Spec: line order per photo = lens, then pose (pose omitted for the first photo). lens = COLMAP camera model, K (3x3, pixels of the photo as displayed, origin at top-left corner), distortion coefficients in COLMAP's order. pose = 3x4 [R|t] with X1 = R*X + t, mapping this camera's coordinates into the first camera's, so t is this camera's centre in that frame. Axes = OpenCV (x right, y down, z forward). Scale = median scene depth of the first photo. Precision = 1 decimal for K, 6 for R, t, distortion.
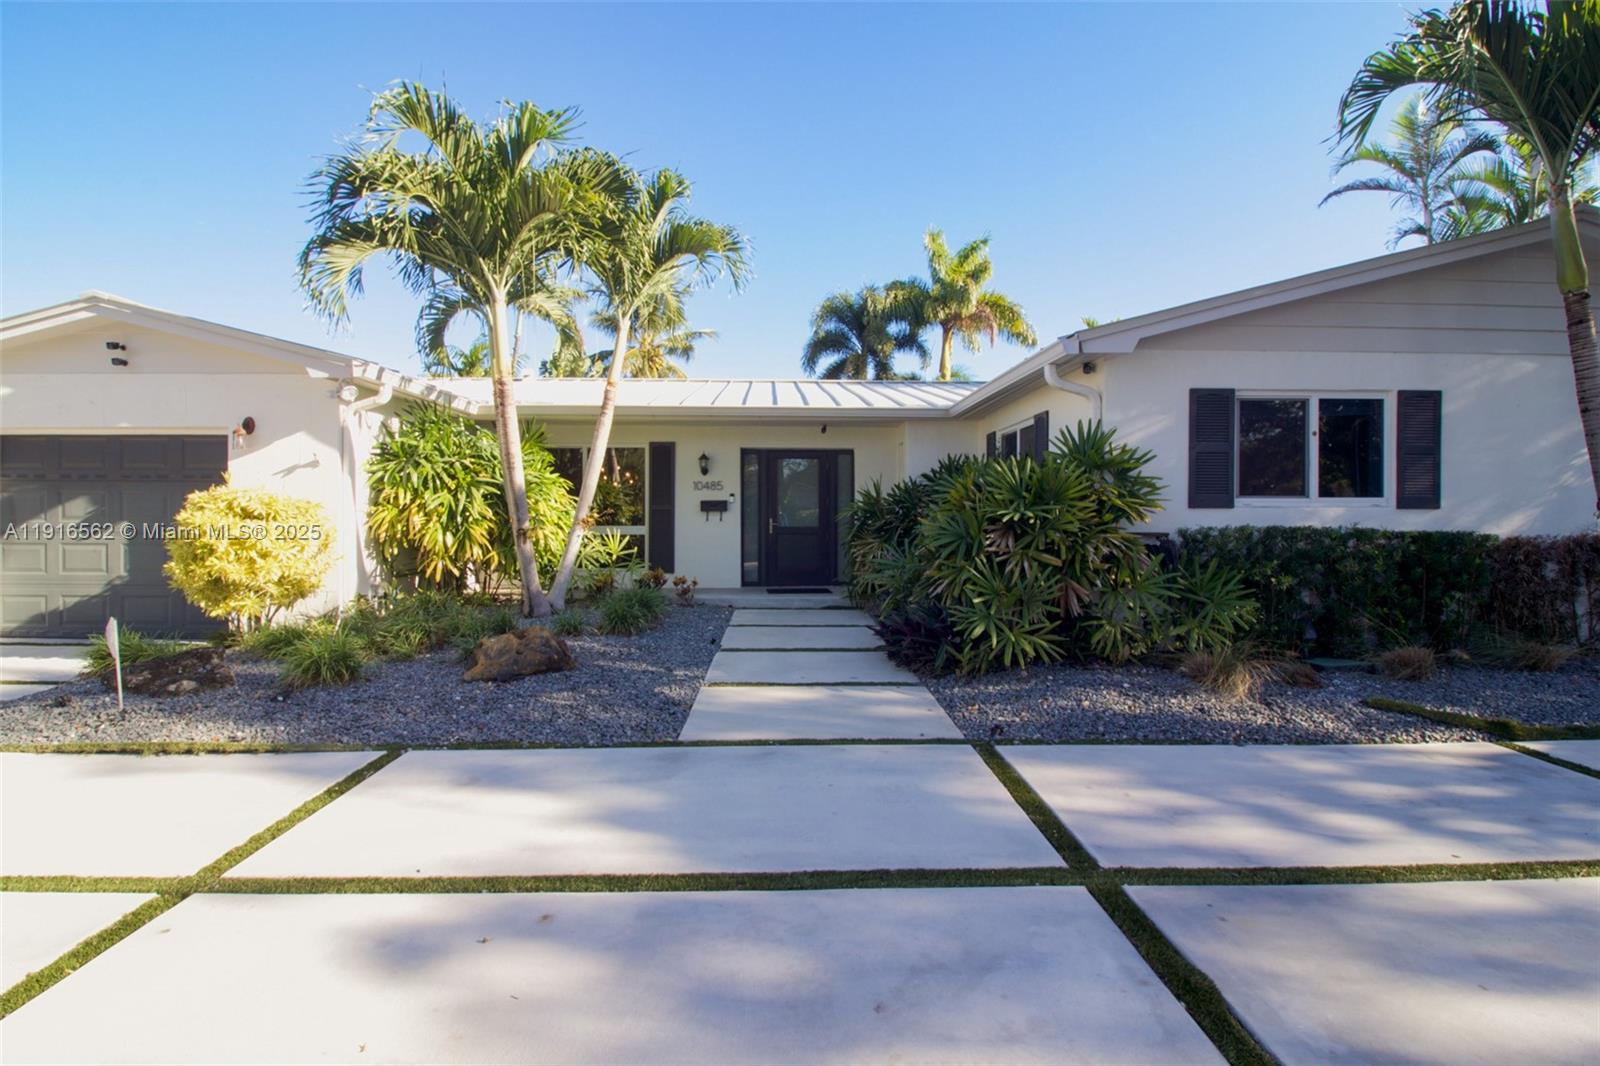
lens RADIAL K [[737.9, 0, 800.0], [0, 737.9, 533.0], [0, 0, 1]] dist [-0.000640, -0.000156]
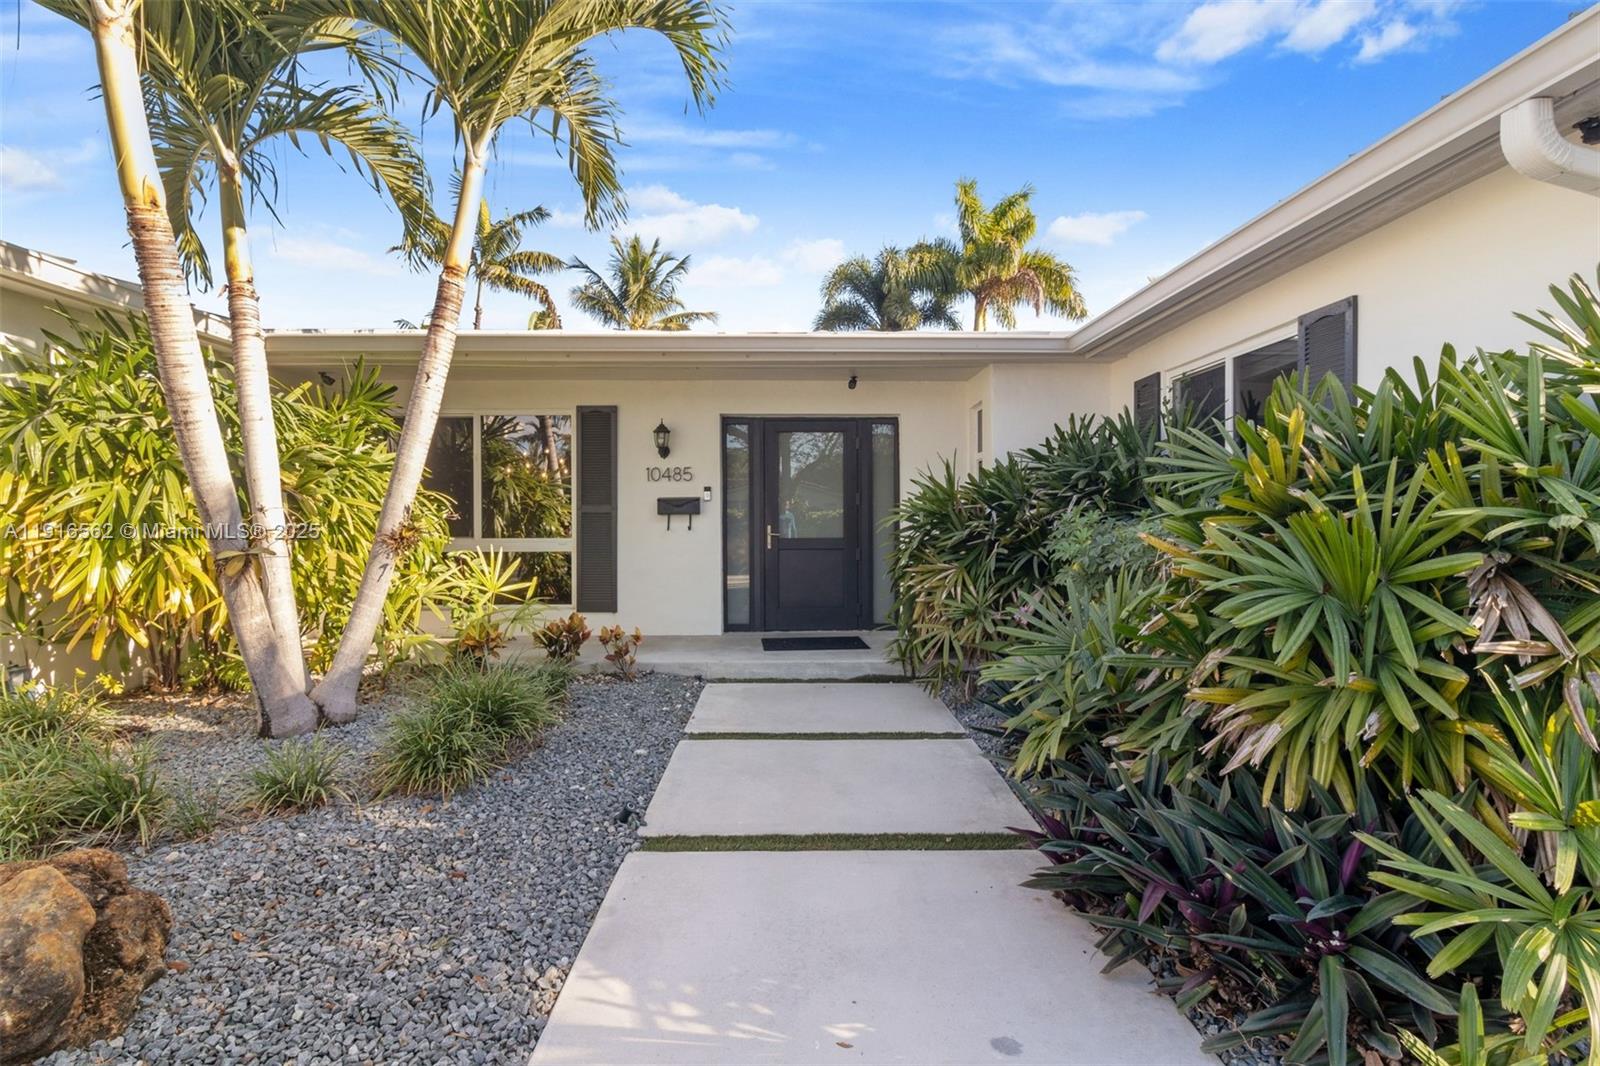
lens RADIAL K [[737.9, 0, 800.0], [0, 737.9, 533.0], [0, 0, 1]] dist [-0.000640, -0.000156]
pose [[0.999924, -0.004513, -0.011479, -0.005390], [0.004507, 0.999990, -0.000519, -0.012833], [0.011481, 0.000467, 0.999934, 0.365254]]
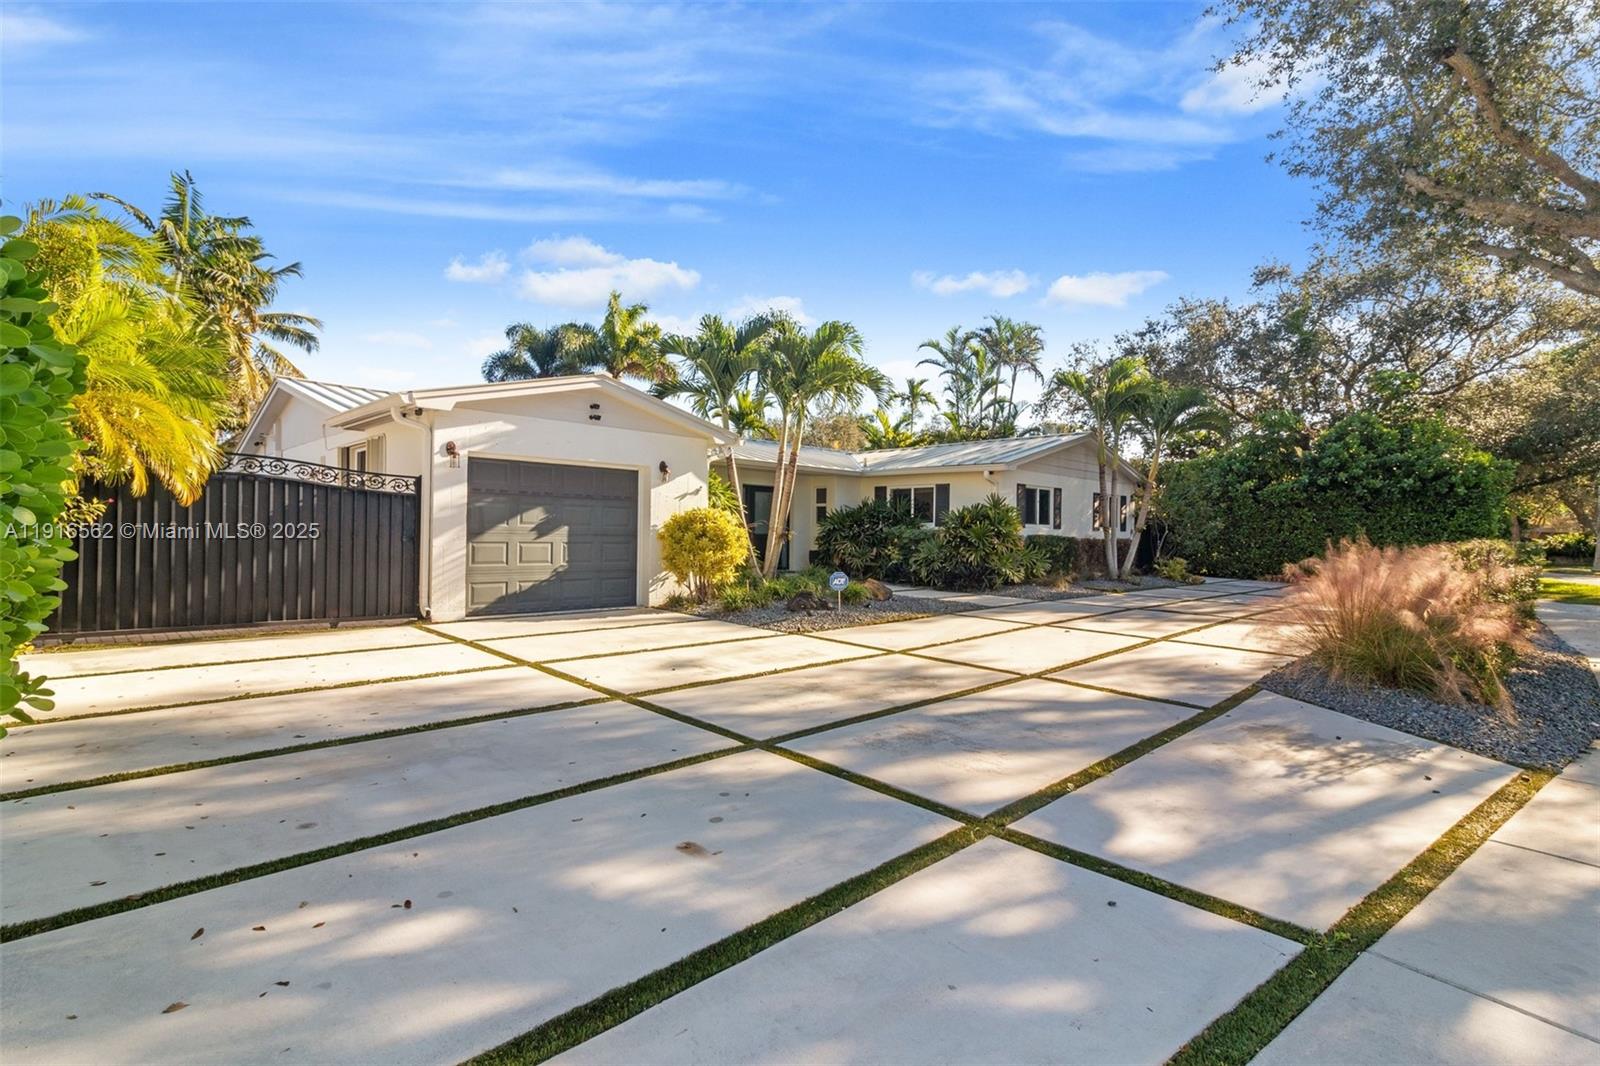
lens RADIAL K [[737.9, 0, 800.0], [0, 737.9, 533.0], [0, 0, 1]] dist [-0.000640, -0.000156]
pose [[0.719027, 0.005908, 0.694957, -1.054654], [-0.000921, 0.999971, -0.007549, 0.005040], [-0.694981, 0.004788, 0.719012, -0.209512]]
